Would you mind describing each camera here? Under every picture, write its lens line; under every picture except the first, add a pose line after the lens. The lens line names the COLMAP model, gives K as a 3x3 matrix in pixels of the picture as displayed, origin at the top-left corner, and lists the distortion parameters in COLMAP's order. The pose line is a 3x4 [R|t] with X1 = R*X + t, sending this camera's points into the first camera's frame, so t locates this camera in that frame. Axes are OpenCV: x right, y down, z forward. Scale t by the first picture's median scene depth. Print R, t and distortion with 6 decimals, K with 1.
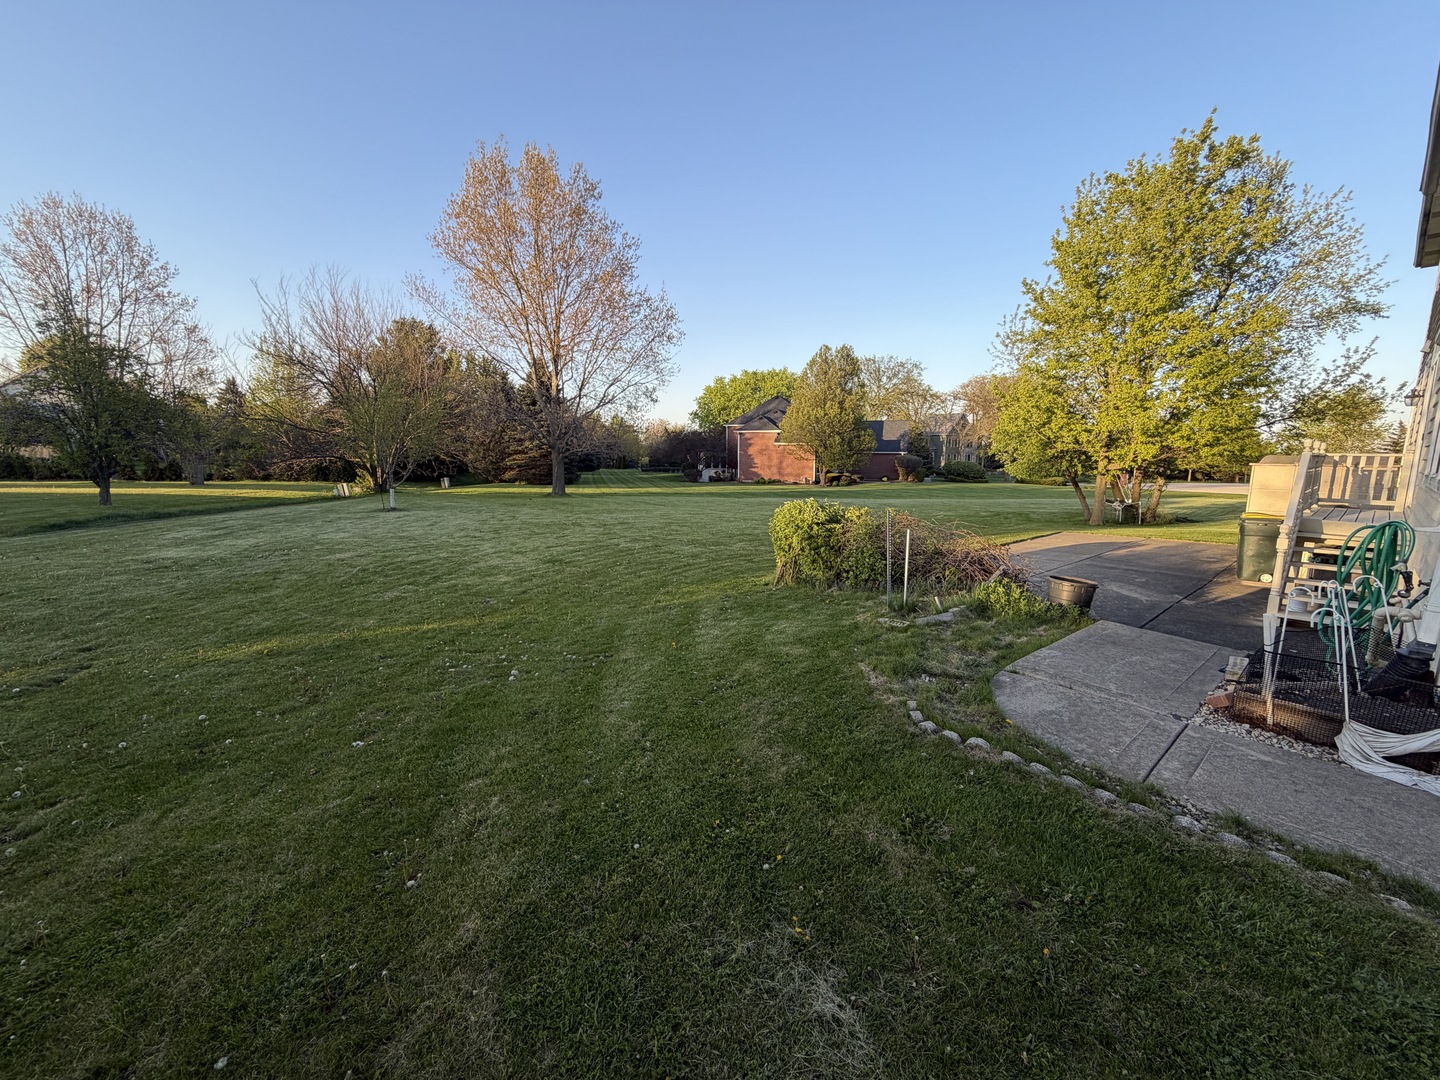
lens RADIAL K [[560.0, 0, 720.0], [0, 560.0, 540.0], [0, 0, 1]] dist [-0.012270, -0.000030]
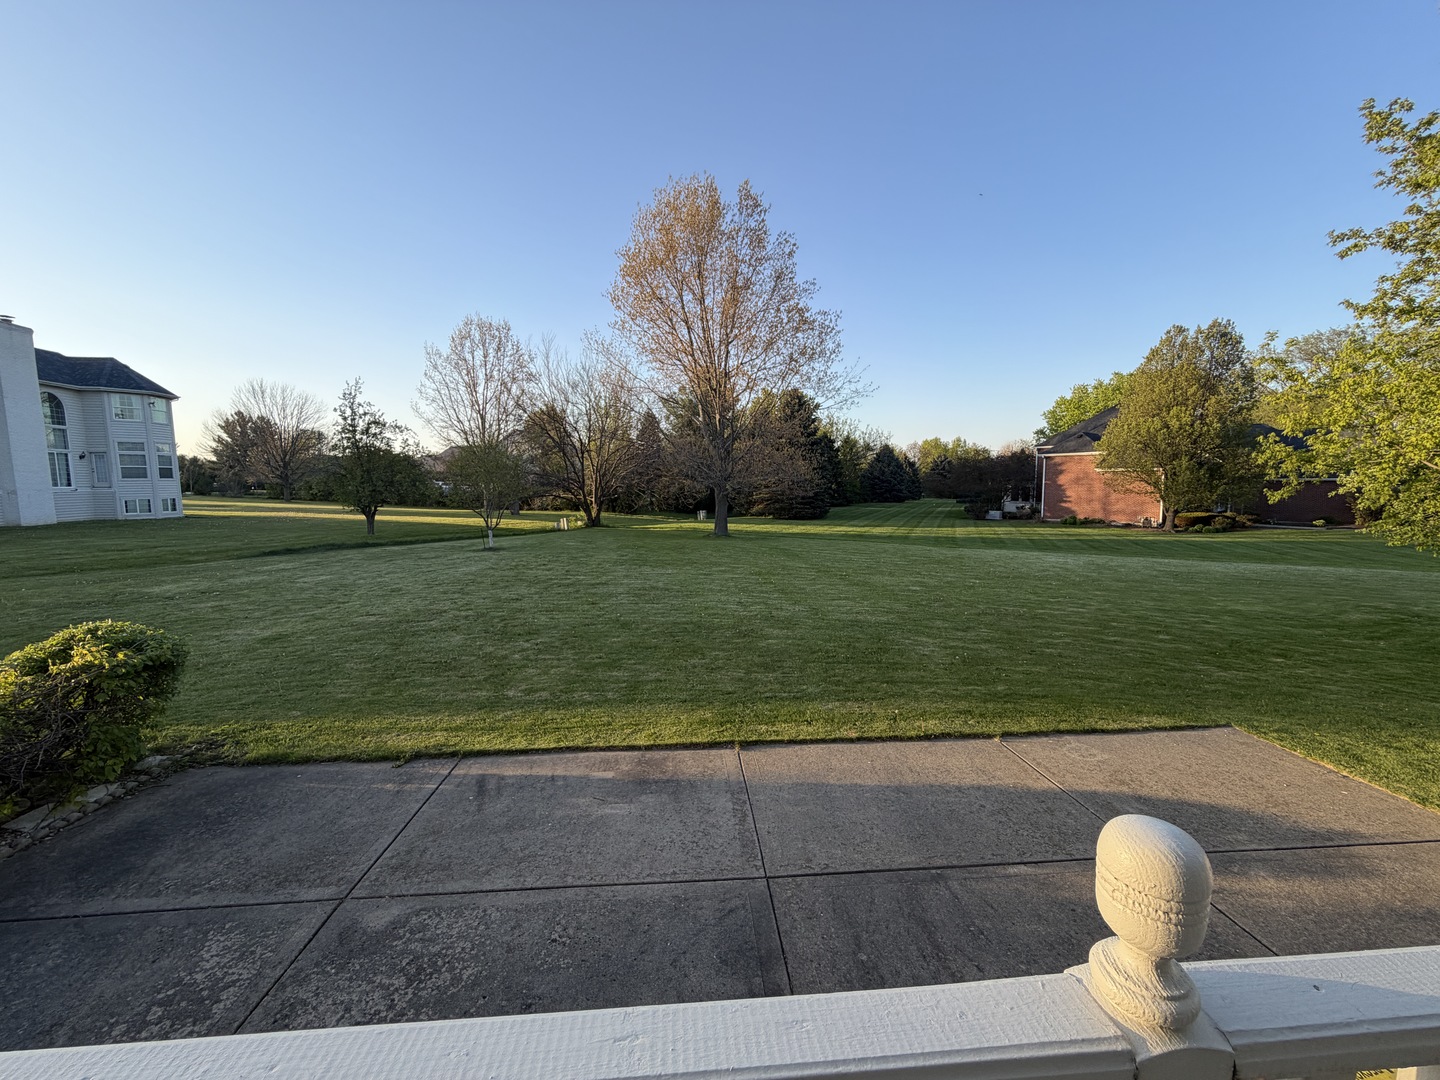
lens RADIAL K [[560.0, 0, 720.0], [0, 560.0, 540.0], [0, 0, 1]] dist [-0.012270, -0.000030]
pose [[0.801268, 0.052286, -0.596017, 0.141949], [-0.078017, 0.996799, -0.017438, -0.029837], [0.593198, 0.060472, 0.802782, 0.129070]]
